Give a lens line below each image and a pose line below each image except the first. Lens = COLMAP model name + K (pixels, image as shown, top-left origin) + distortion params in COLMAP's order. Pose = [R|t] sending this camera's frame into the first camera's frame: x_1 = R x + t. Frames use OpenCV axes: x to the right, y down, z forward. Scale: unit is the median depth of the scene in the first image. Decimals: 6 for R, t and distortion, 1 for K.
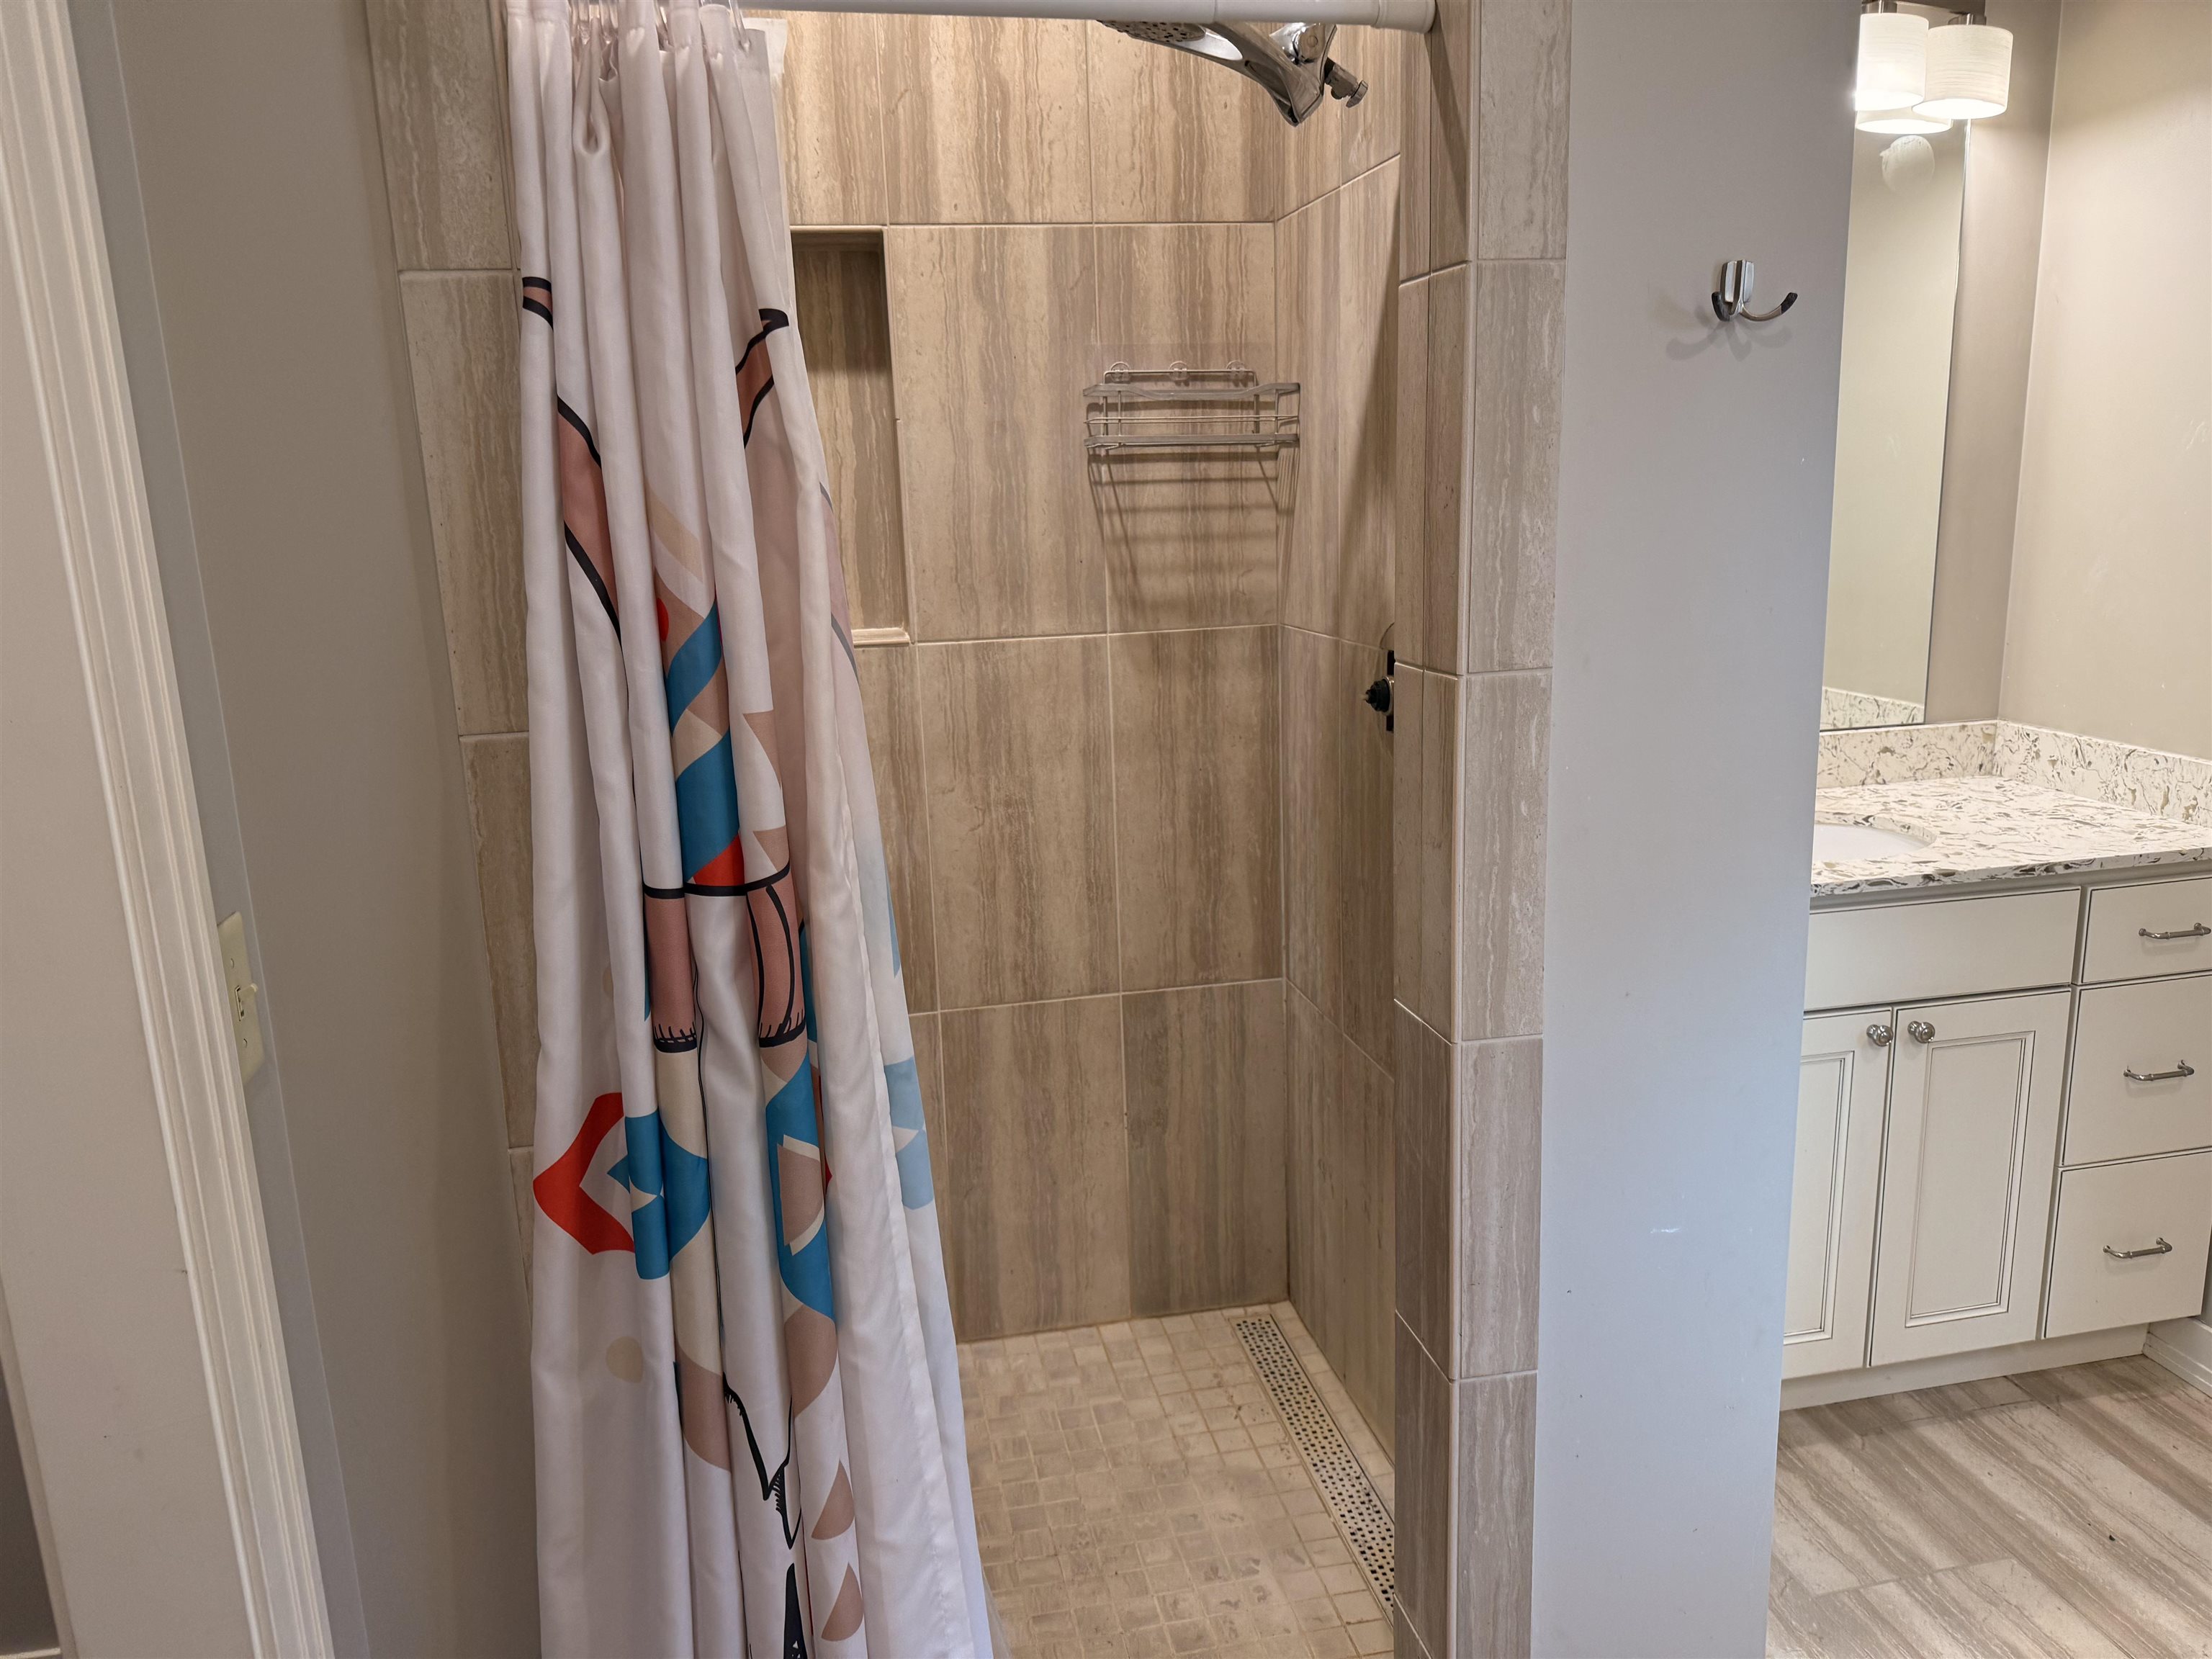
lens RADIAL K [[1568.4, 0, 1106.0], [0, 1568.4, 840.8], [0, 0, 1]] dist [0.052761, -0.060256]
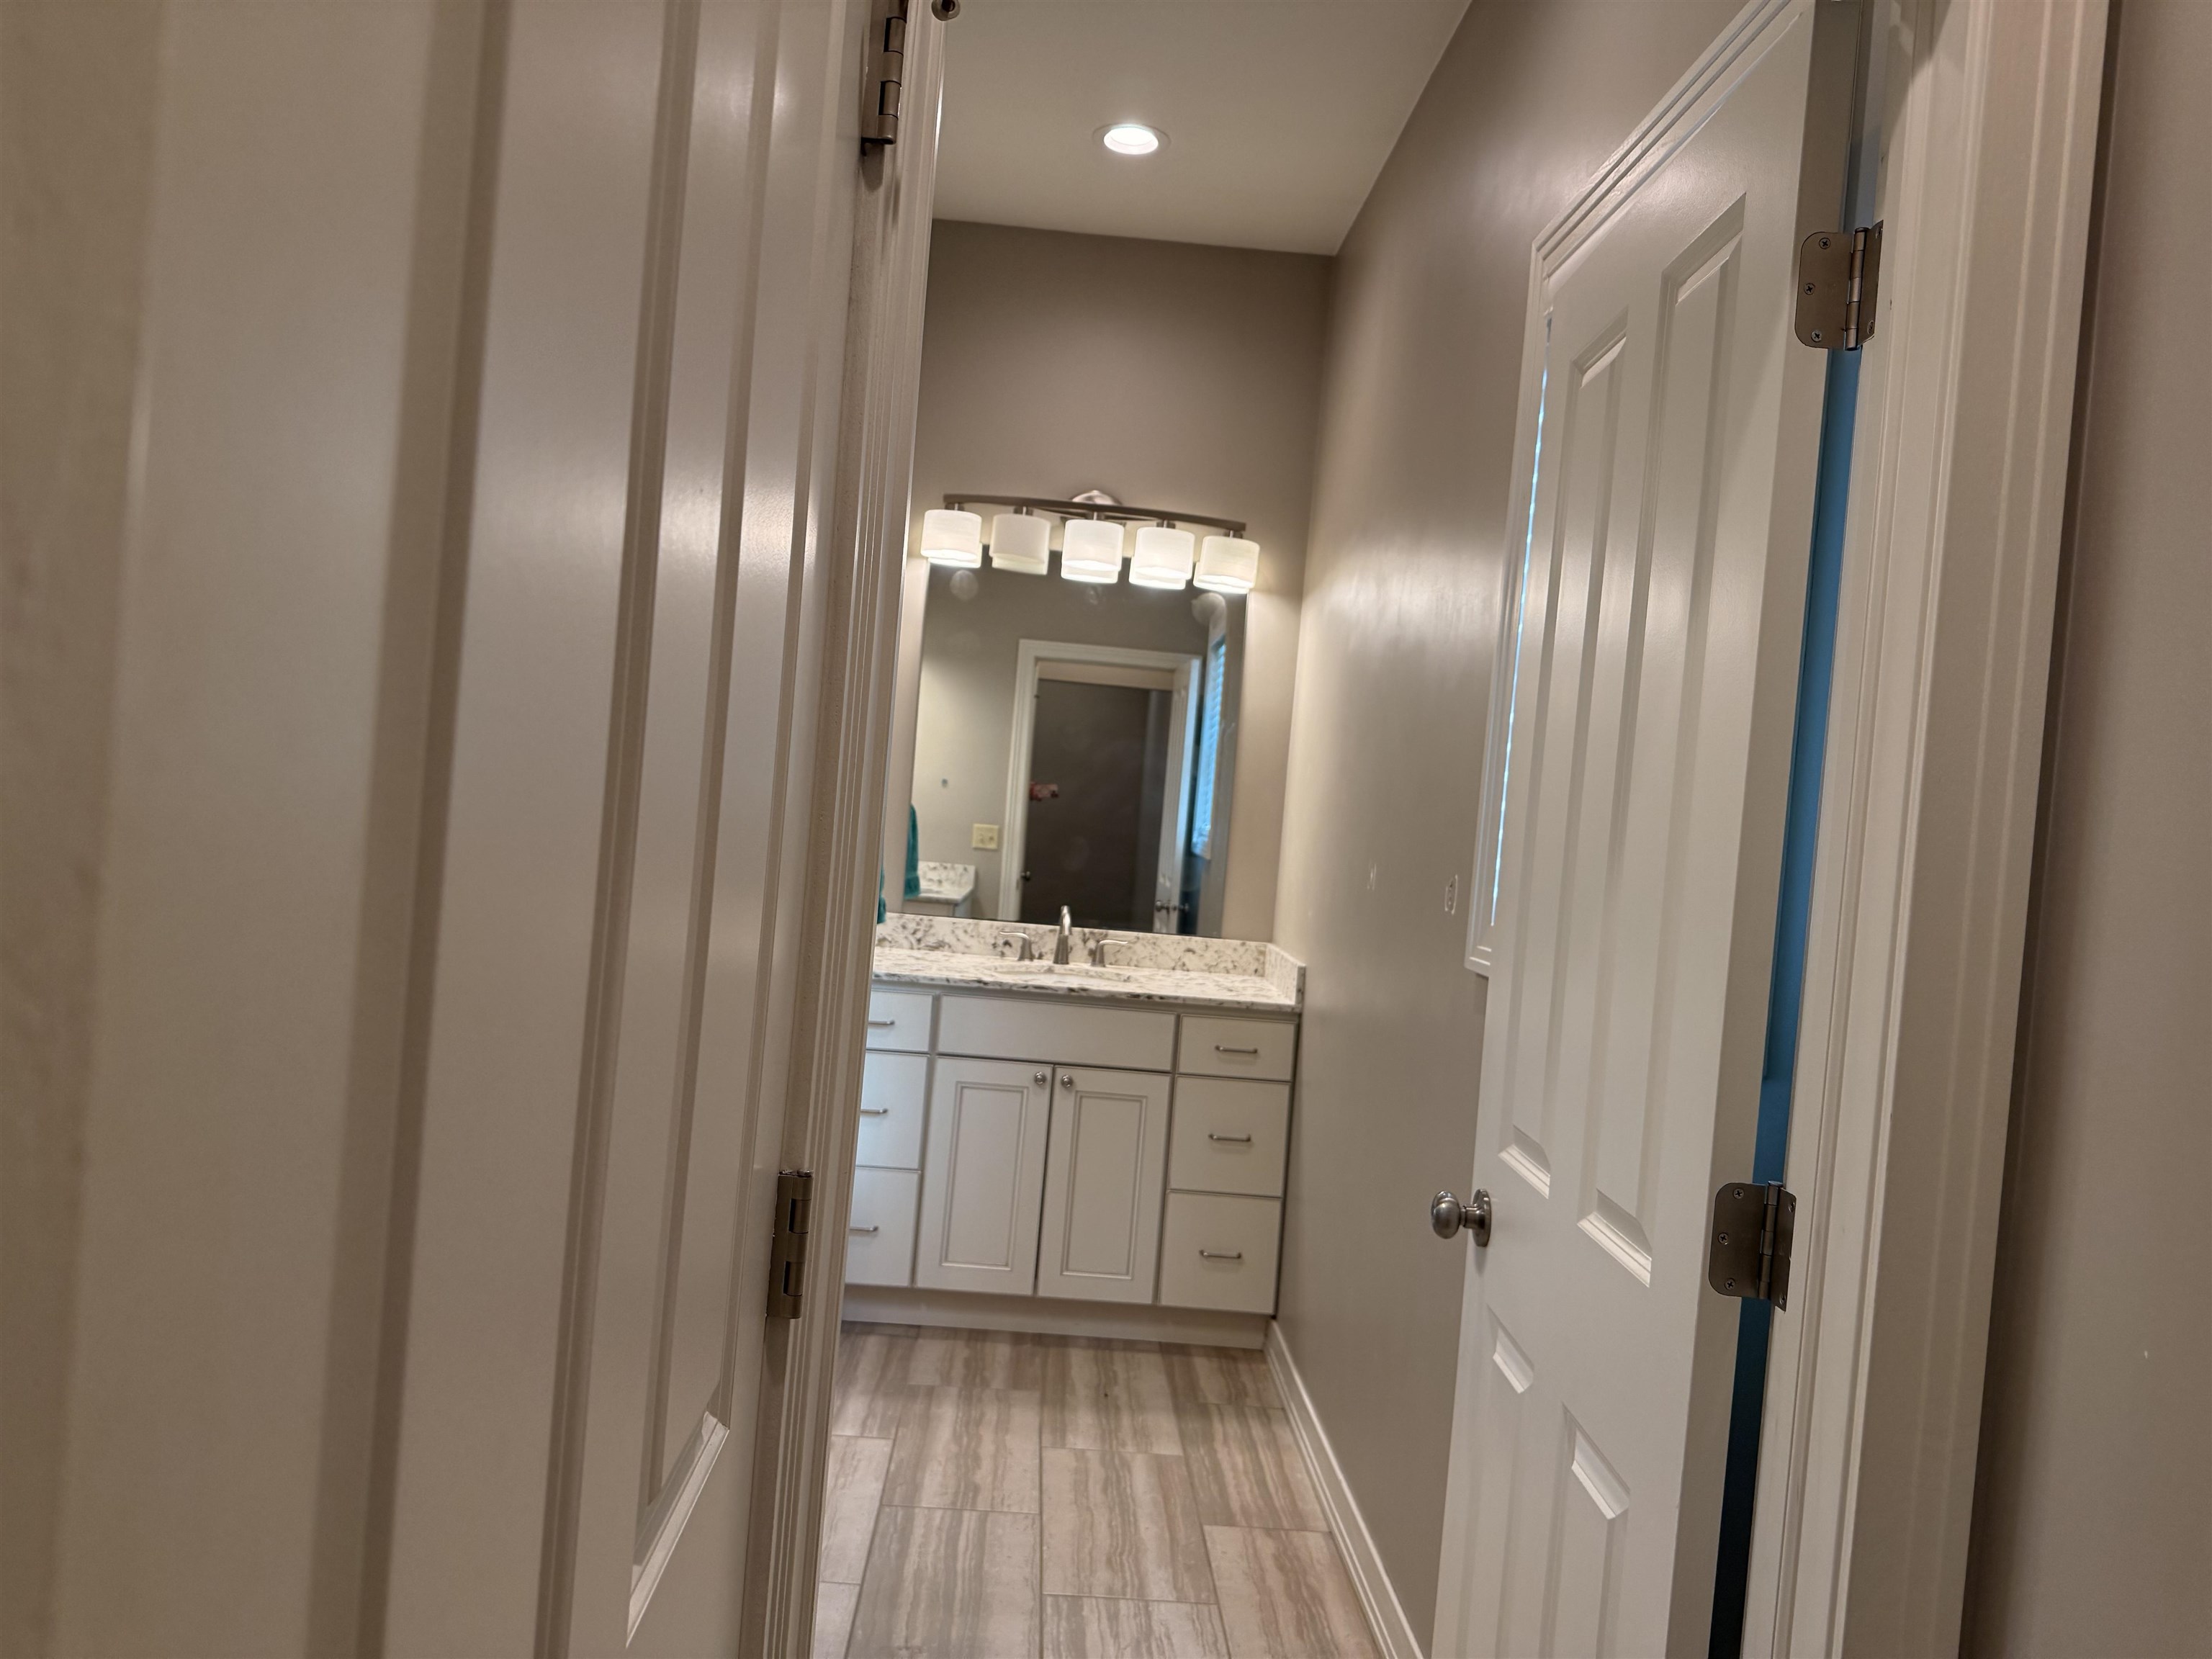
lens RADIAL K [[1568.4, 0, 1113.5], [0, 1568.4, 816.6], [0, 0, 1]] dist [0.052761, -0.060256]
pose [[0.982875, 0.118776, -0.140890, 0.744265], [-0.146552, 0.967329, -0.206876, 0.180487], [0.111715, 0.223981, 0.968170, -0.686701]]
